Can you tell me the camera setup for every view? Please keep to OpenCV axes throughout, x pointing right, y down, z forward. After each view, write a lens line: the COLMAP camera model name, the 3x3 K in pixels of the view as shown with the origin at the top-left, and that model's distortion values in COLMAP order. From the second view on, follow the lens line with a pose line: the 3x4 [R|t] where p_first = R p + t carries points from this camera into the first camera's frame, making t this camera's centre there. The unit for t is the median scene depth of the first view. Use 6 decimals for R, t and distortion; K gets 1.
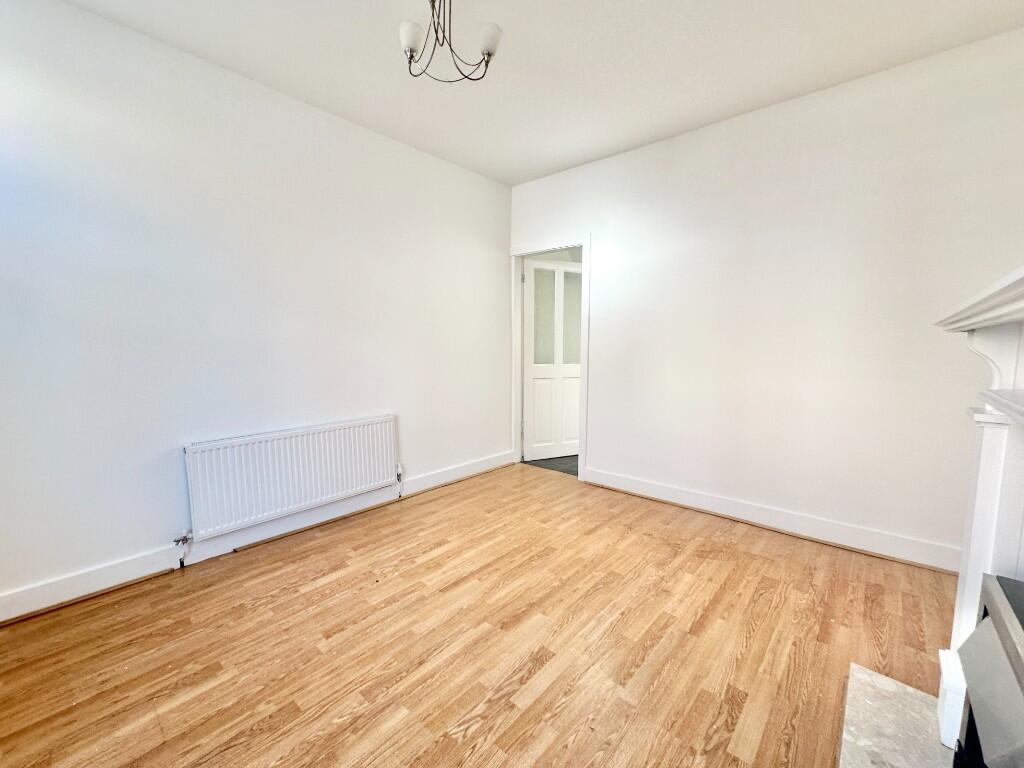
lens RADIAL K [[408.1, 0, 506.1], [0, 408.1, 387.7], [0, 0, 1]] dist [-0.003657, 0.000424]
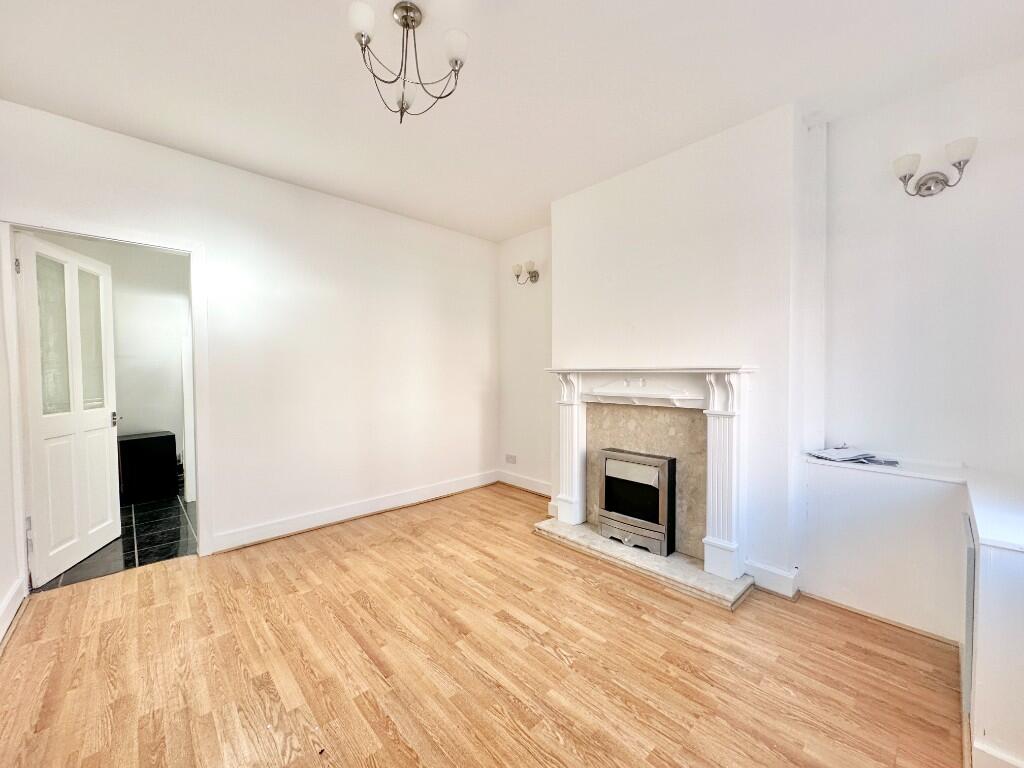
lens RADIAL K [[408.1, 0, 504.1], [0, 408.1, 385.3], [0, 0, 1]] dist [-0.003657, 0.000424]
pose [[0.114709, -0.036686, 0.992721, -0.841156], [0.108270, 0.993827, 0.024216, -0.081120], [-0.987481, 0.104704, 0.117973, 0.538531]]
